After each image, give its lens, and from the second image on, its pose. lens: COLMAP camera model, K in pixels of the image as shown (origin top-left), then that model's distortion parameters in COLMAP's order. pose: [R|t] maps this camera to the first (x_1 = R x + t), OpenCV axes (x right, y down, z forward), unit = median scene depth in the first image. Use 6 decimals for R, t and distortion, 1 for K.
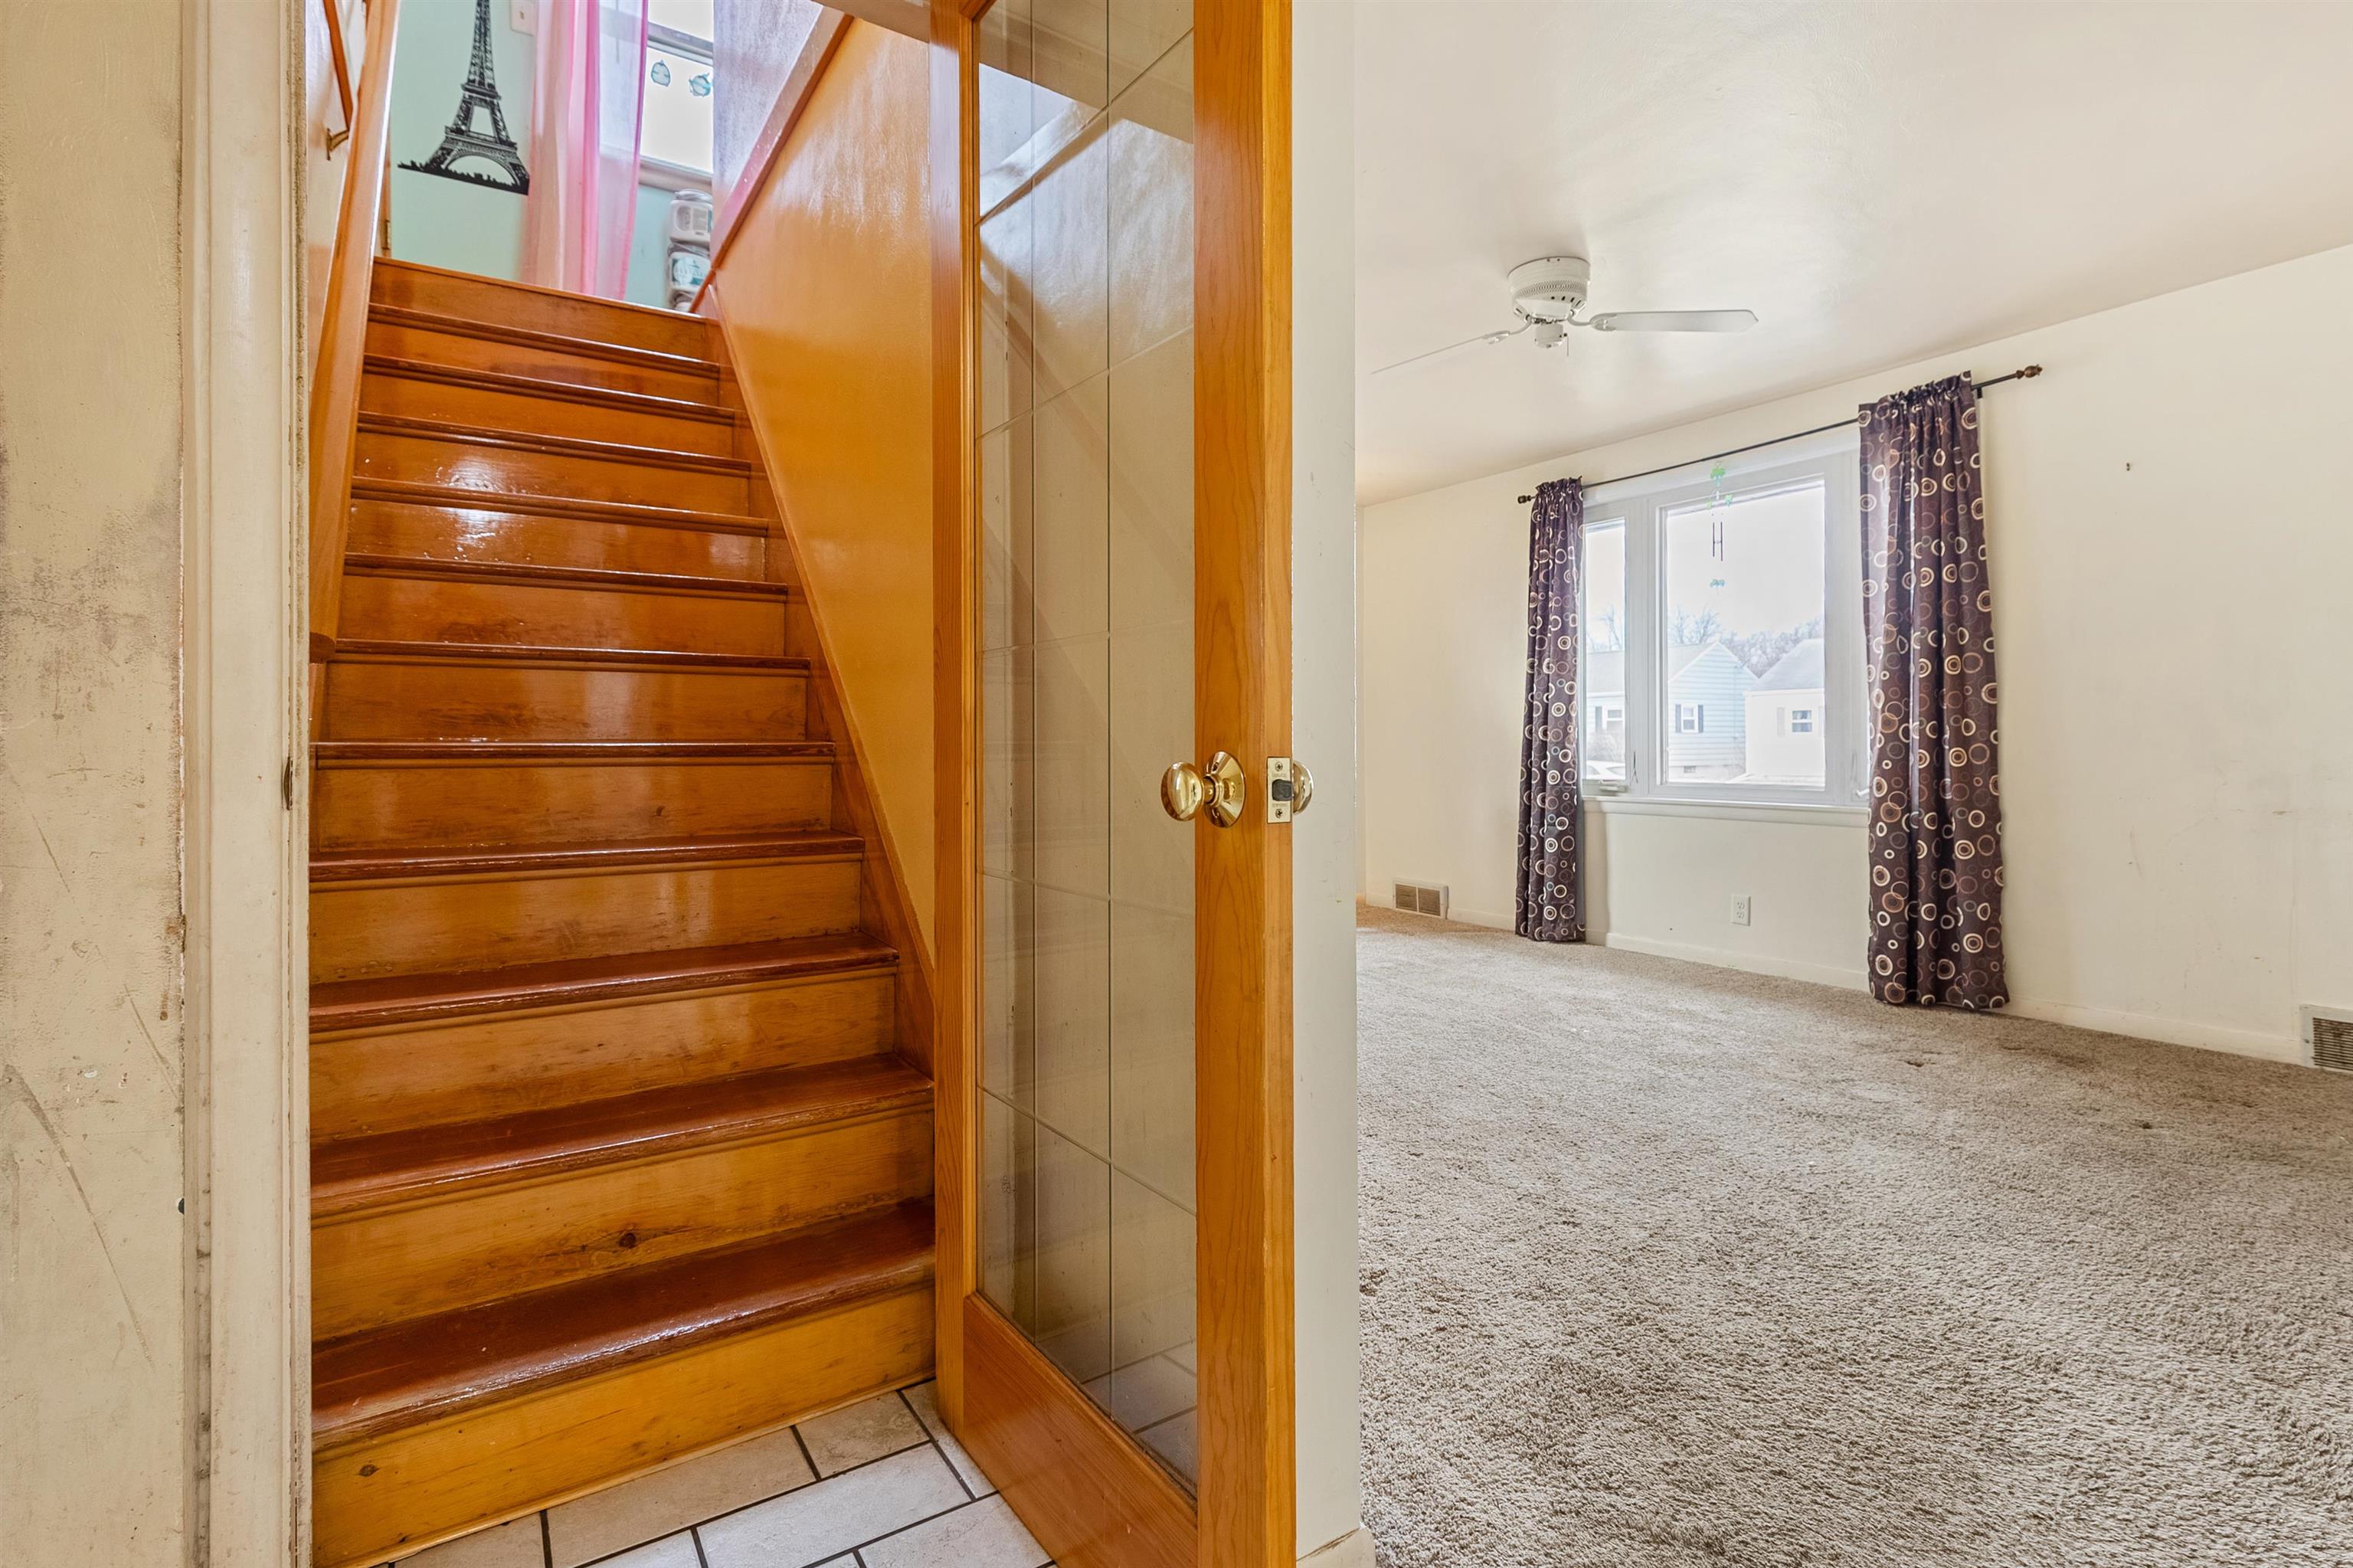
lens RADIAL K [[1130.8, 0, 1187.4], [0, 1130.8, 743.8], [0, 0, 1]] dist [0.008498, -0.003028]
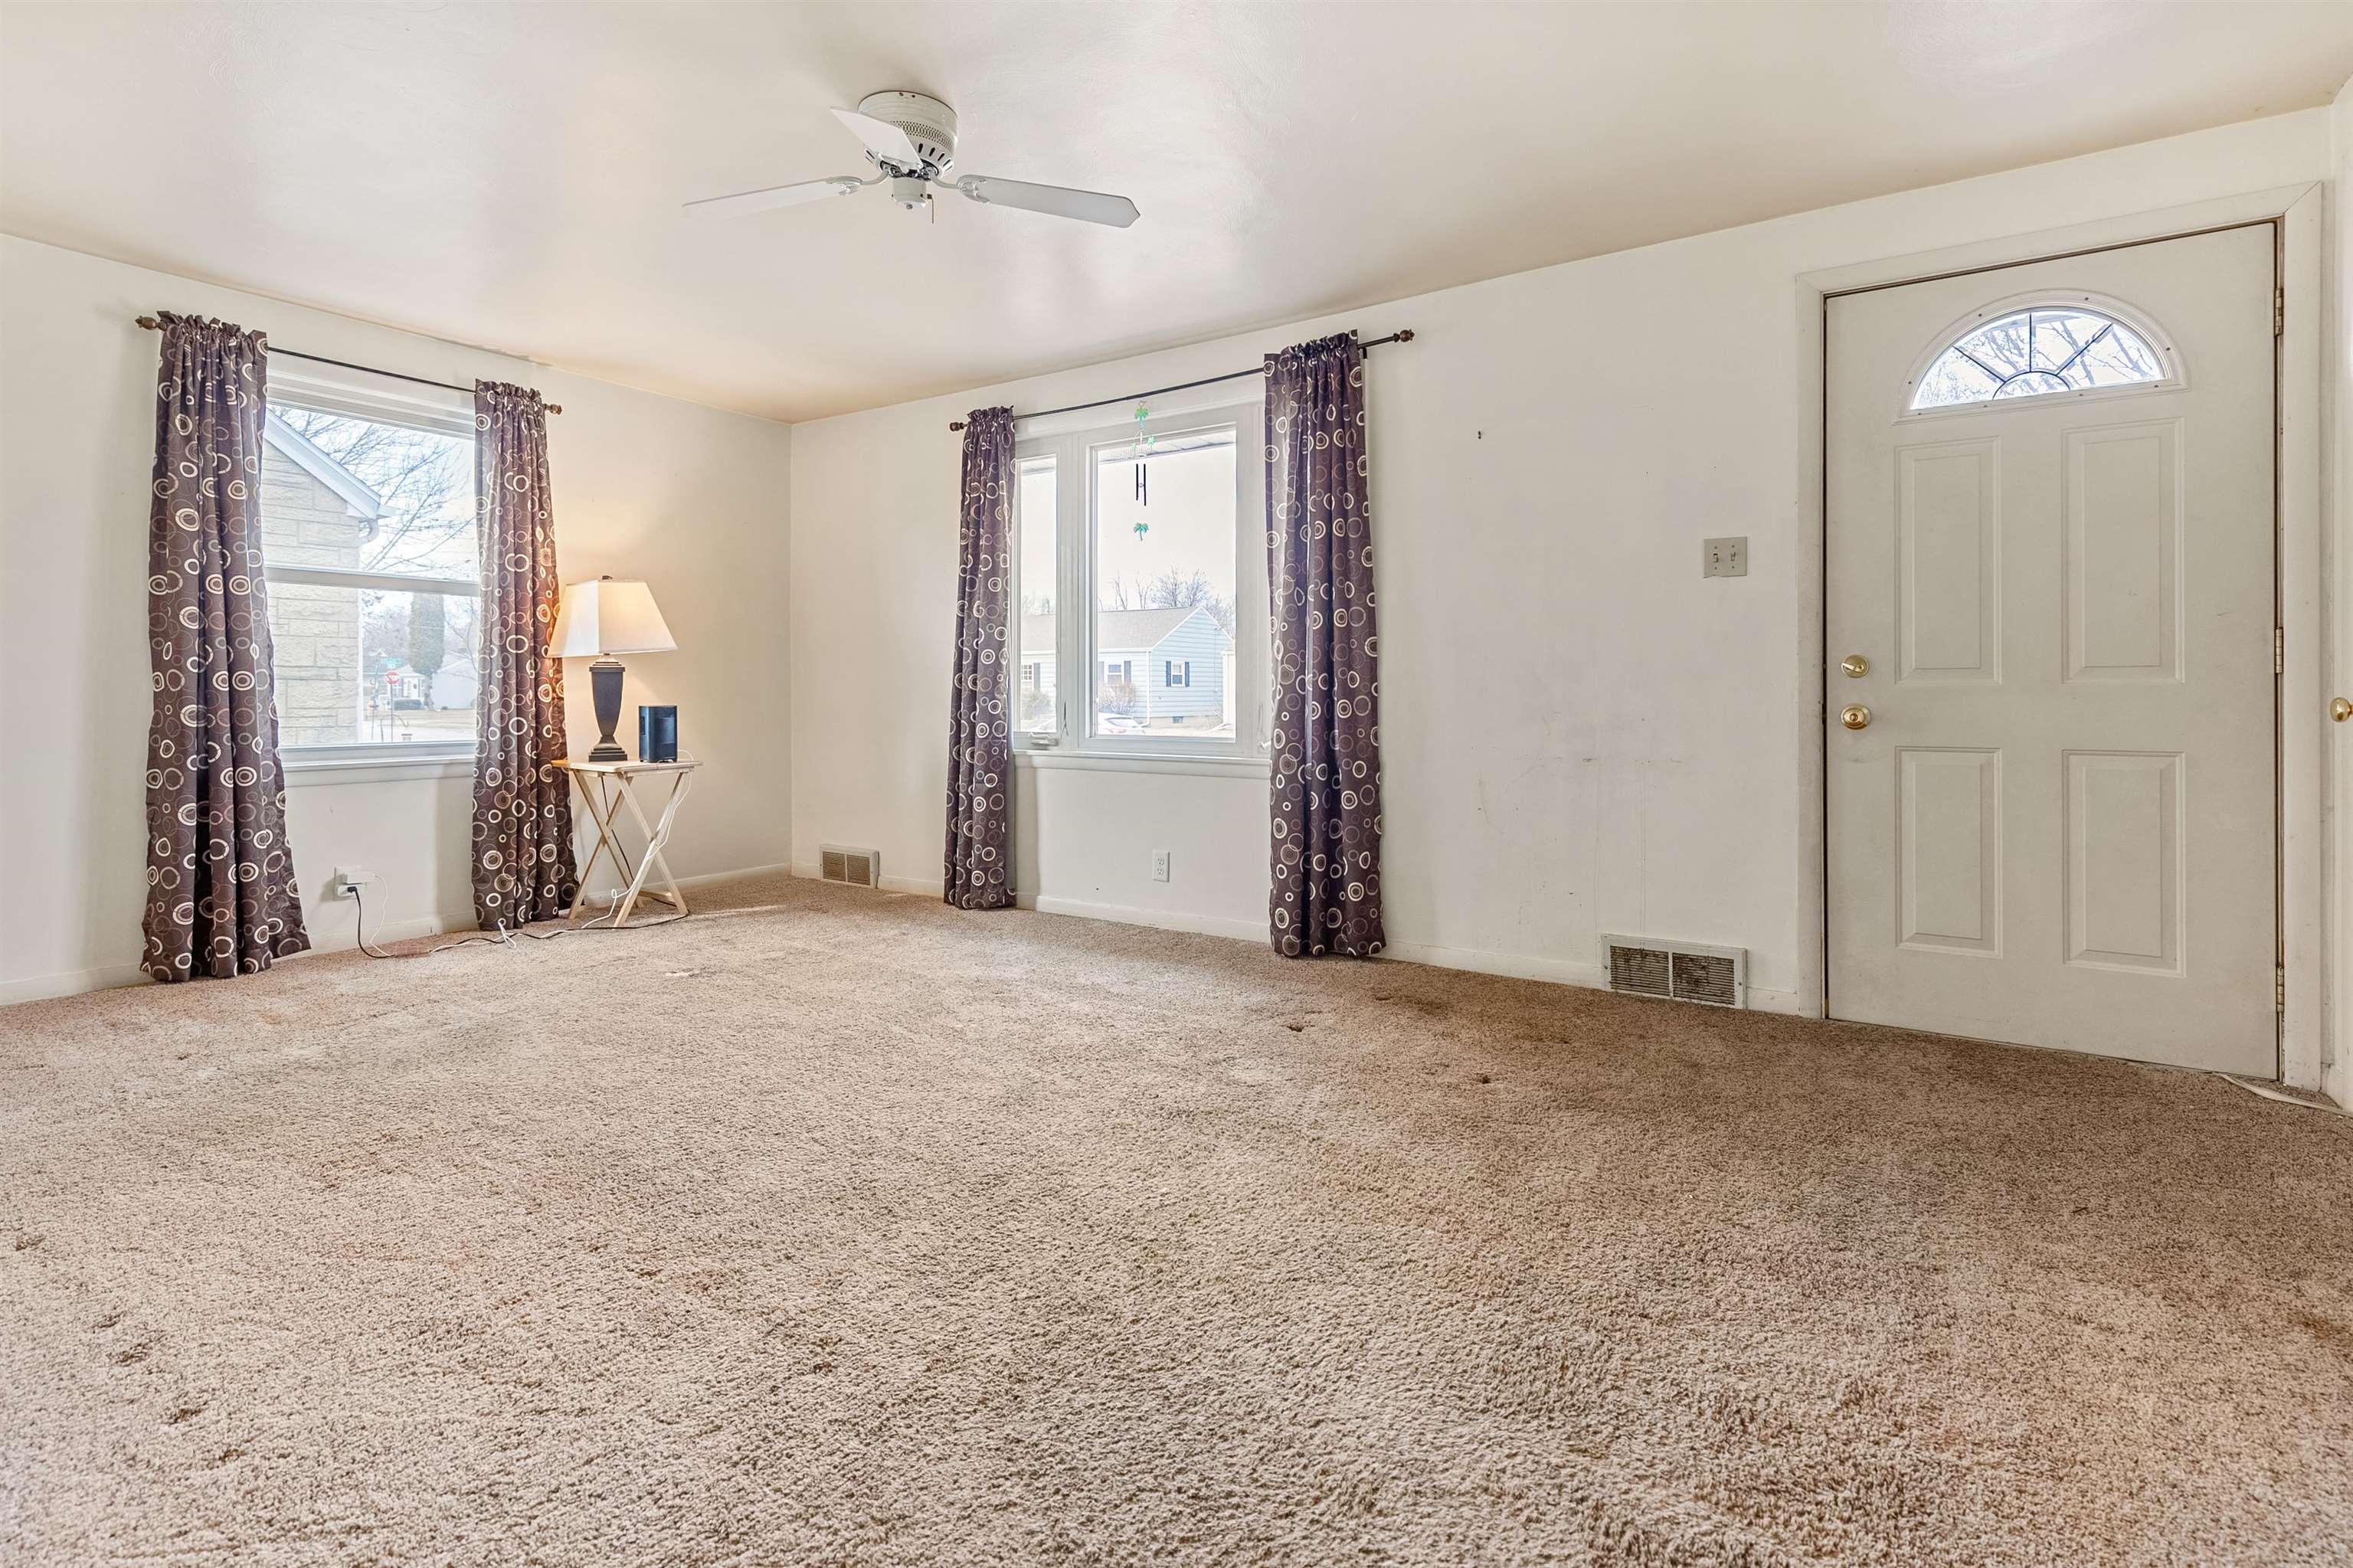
lens RADIAL K [[1130.8, 0, 1161.6], [0, 1130.8, 691.7], [0, 0, 1]] dist [0.008498, -0.003028]
pose [[0.917683, 0.006864, 0.397254, 0.126294], [-0.005722, 0.999975, -0.004059, 0.001517], [-0.397272, 0.001451, 0.917700, 0.136000]]
